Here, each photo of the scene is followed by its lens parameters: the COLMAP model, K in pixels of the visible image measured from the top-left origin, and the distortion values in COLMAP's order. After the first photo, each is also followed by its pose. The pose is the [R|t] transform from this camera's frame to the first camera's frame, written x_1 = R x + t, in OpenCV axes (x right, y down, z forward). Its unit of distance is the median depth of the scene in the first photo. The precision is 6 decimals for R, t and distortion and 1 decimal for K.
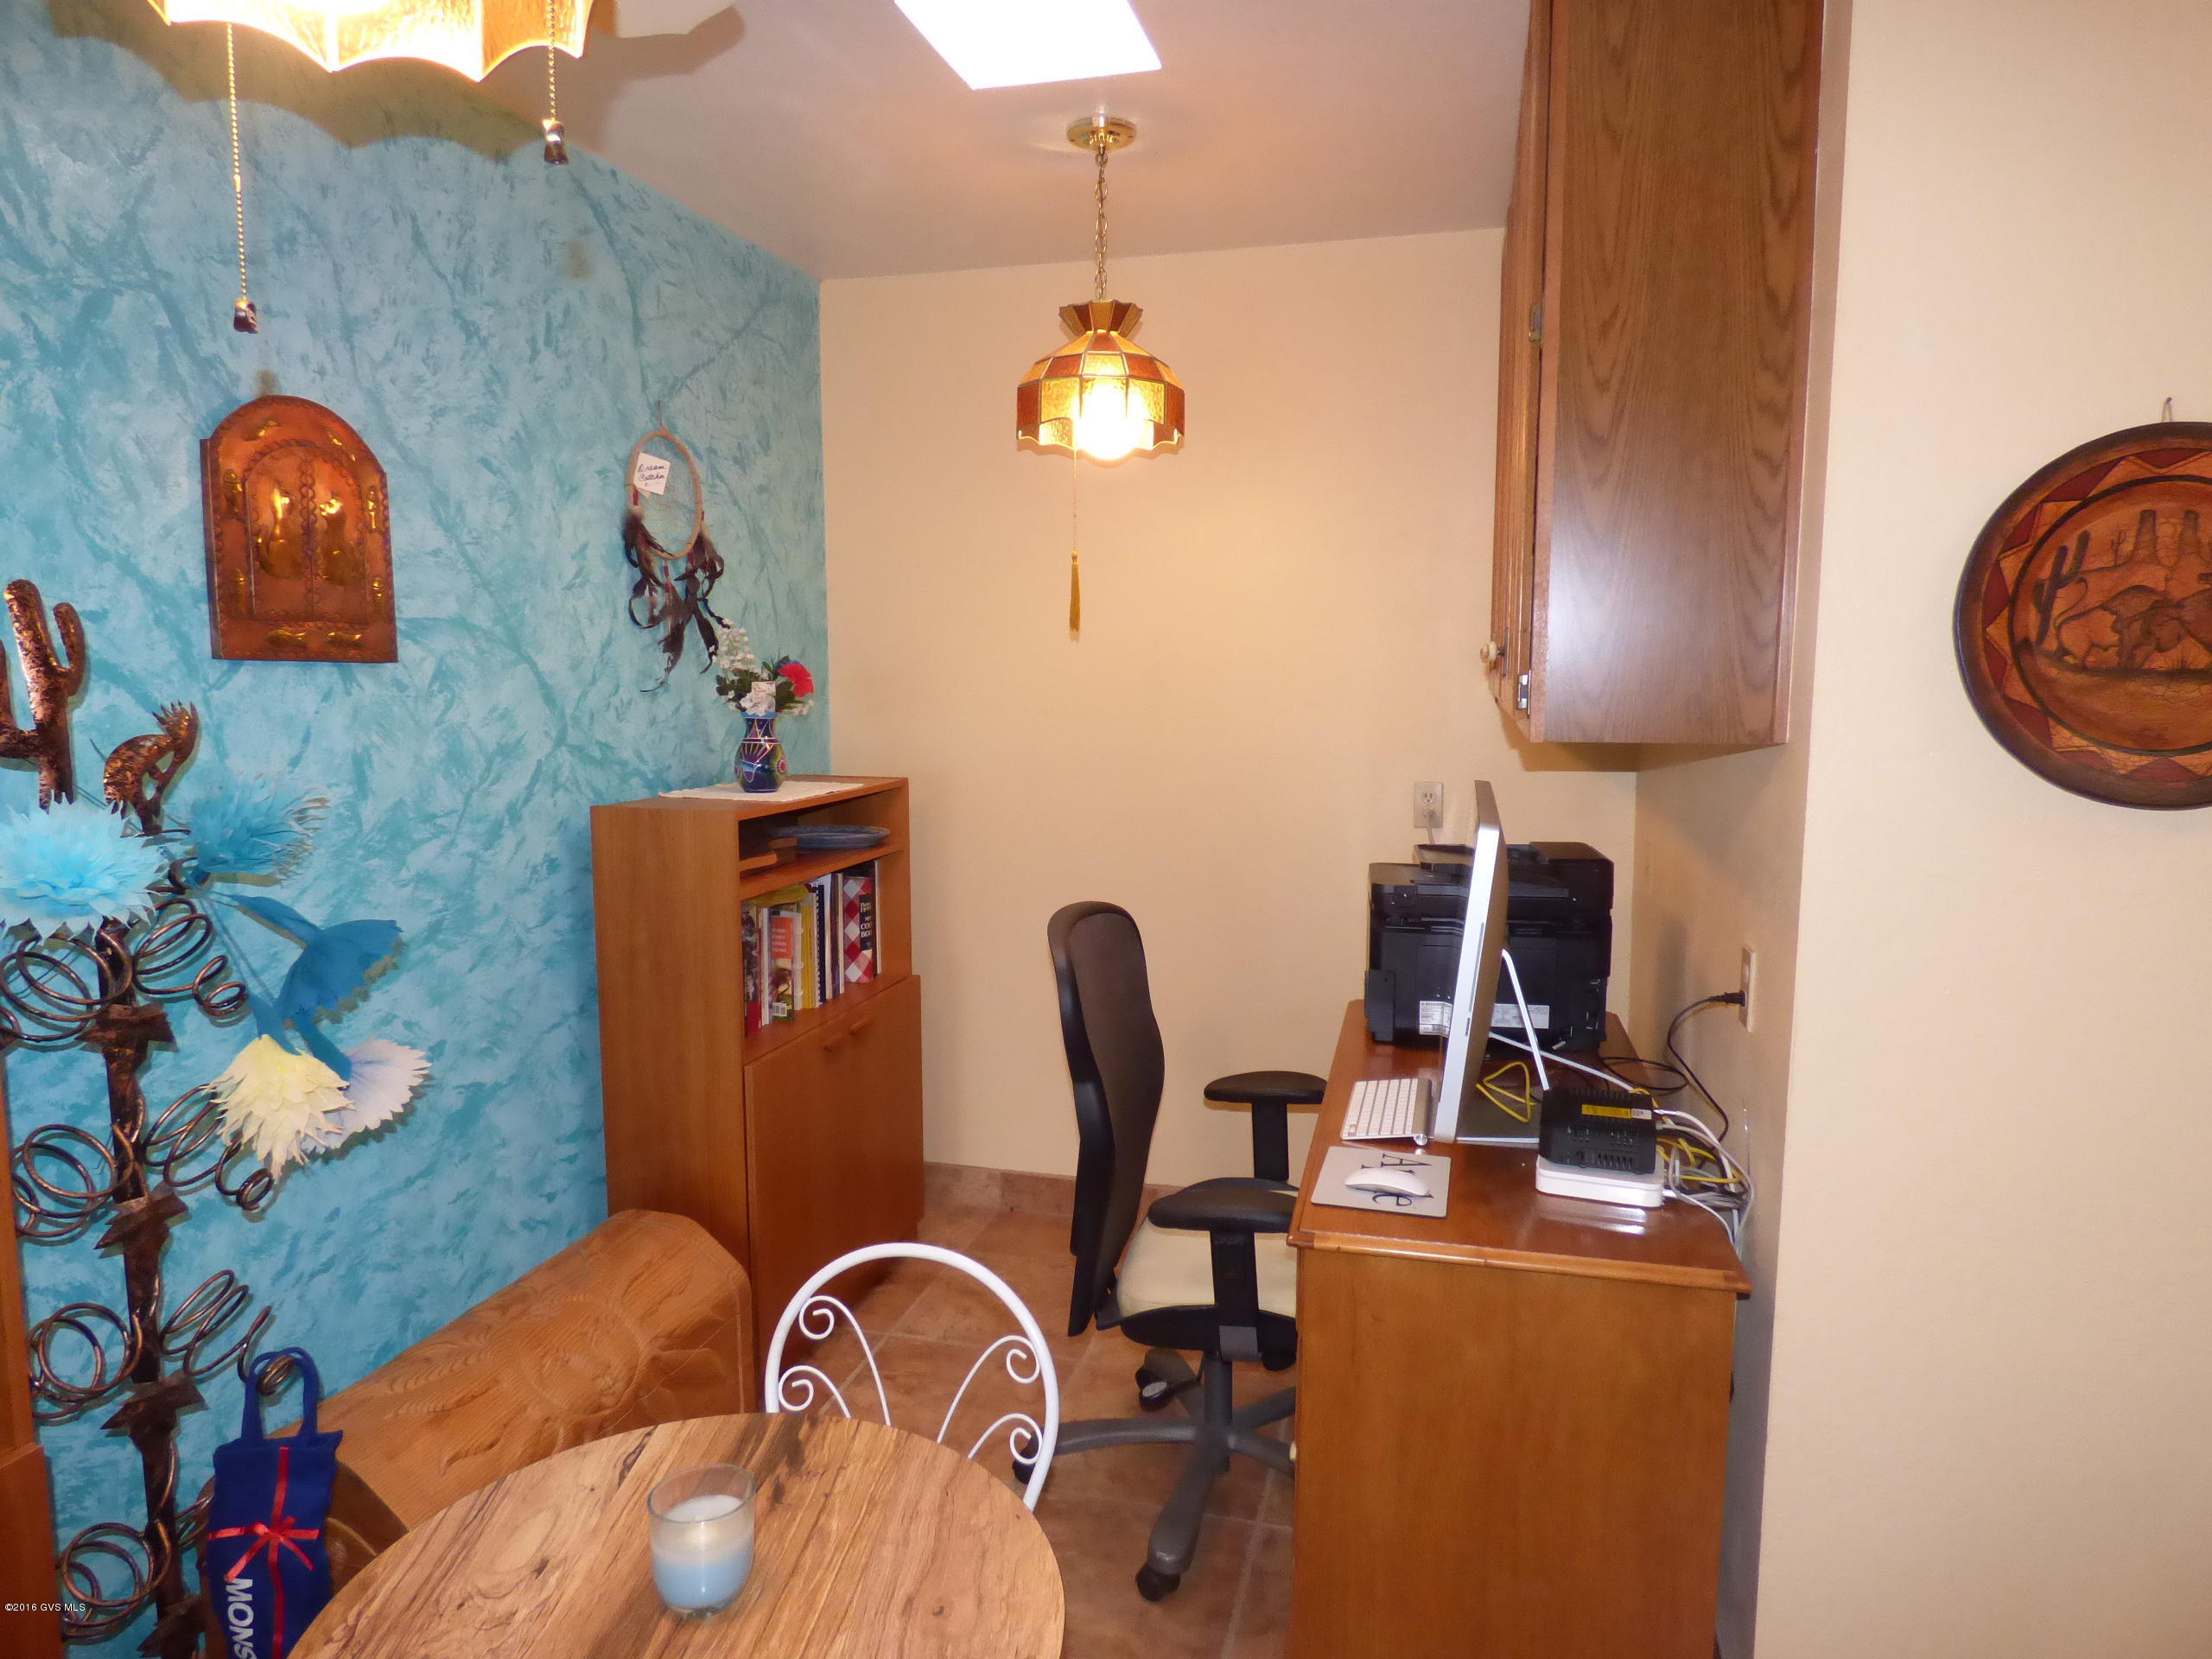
lens RADIAL K [[1354.9, 0, 1098.6], [0, 1354.9, 820.3], [0, 0, 1]] dist [-0.003259, 0.005184]
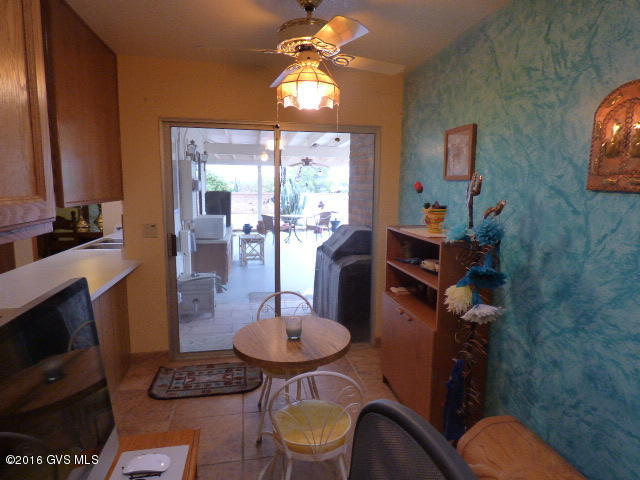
lens RADIAL K [[392.0, 0, 317.9], [0, 392.0, 237.4], [0, 0, 1]] dist [-0.003259, 0.005184]
pose [[-0.889046, 0.051553, -0.454906, 0.237650], [-0.064909, 0.969408, 0.236716, -0.178540], [0.453194, 0.239979, -0.858502, 1.457934]]
